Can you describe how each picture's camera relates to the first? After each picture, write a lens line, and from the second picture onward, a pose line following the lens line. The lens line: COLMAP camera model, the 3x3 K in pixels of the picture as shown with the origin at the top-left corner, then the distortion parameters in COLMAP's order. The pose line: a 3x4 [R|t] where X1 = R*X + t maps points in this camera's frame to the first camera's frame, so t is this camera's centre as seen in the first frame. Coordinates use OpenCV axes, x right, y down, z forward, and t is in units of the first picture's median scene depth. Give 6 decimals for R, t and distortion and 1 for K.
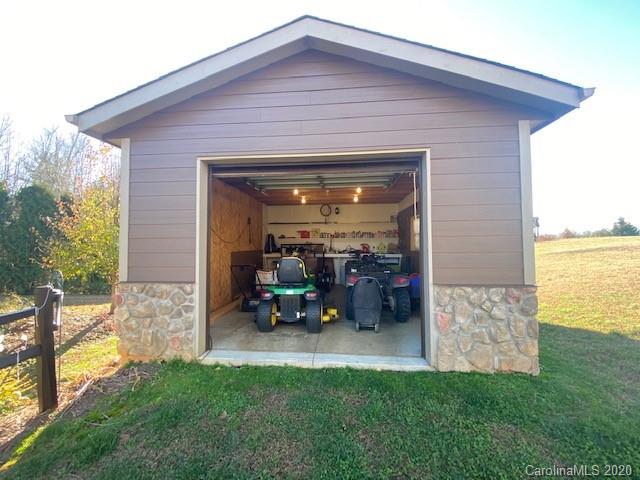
lens RADIAL K [[260.2, 0, 319.7], [0, 260.2, 237.2], [0, 0, 1]] dist [-0.000813, -0.012670]
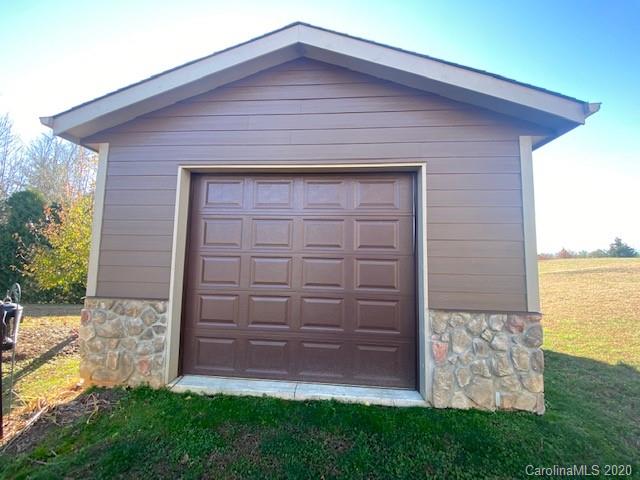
lens RADIAL K [[260.2, 0, 319.7], [0, 260.2, 237.2], [0, 0, 1]] dist [-0.000813, -0.012670]
pose [[0.999611, 0.026285, 0.009327, 0.038035], [-0.025783, 0.998398, -0.050373, -0.014393], [-0.010636, 0.050113, 0.998687, 0.077440]]
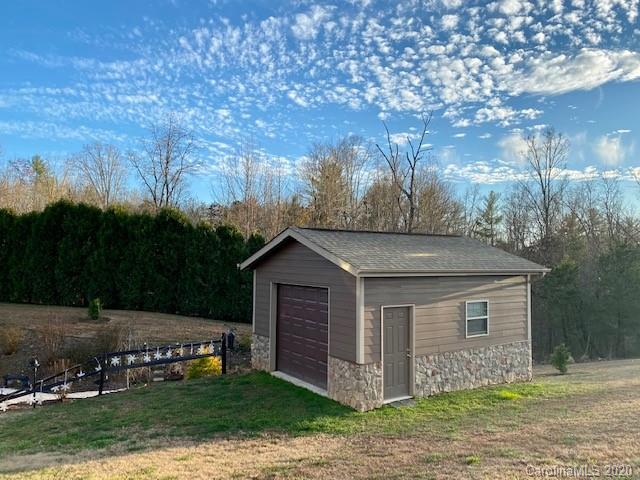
lens RADIAL K [[487.7, 0, 322.2], [0, 487.7, 215.9], [0, 0, 1]] dist [-0.002836, 0.000525]
pose [[0.645010, -0.051170, -0.762459, 3.269662], [0.013342, 0.998358, -0.055715, -0.673575], [0.764058, 0.025764, 0.644633, -1.485780]]
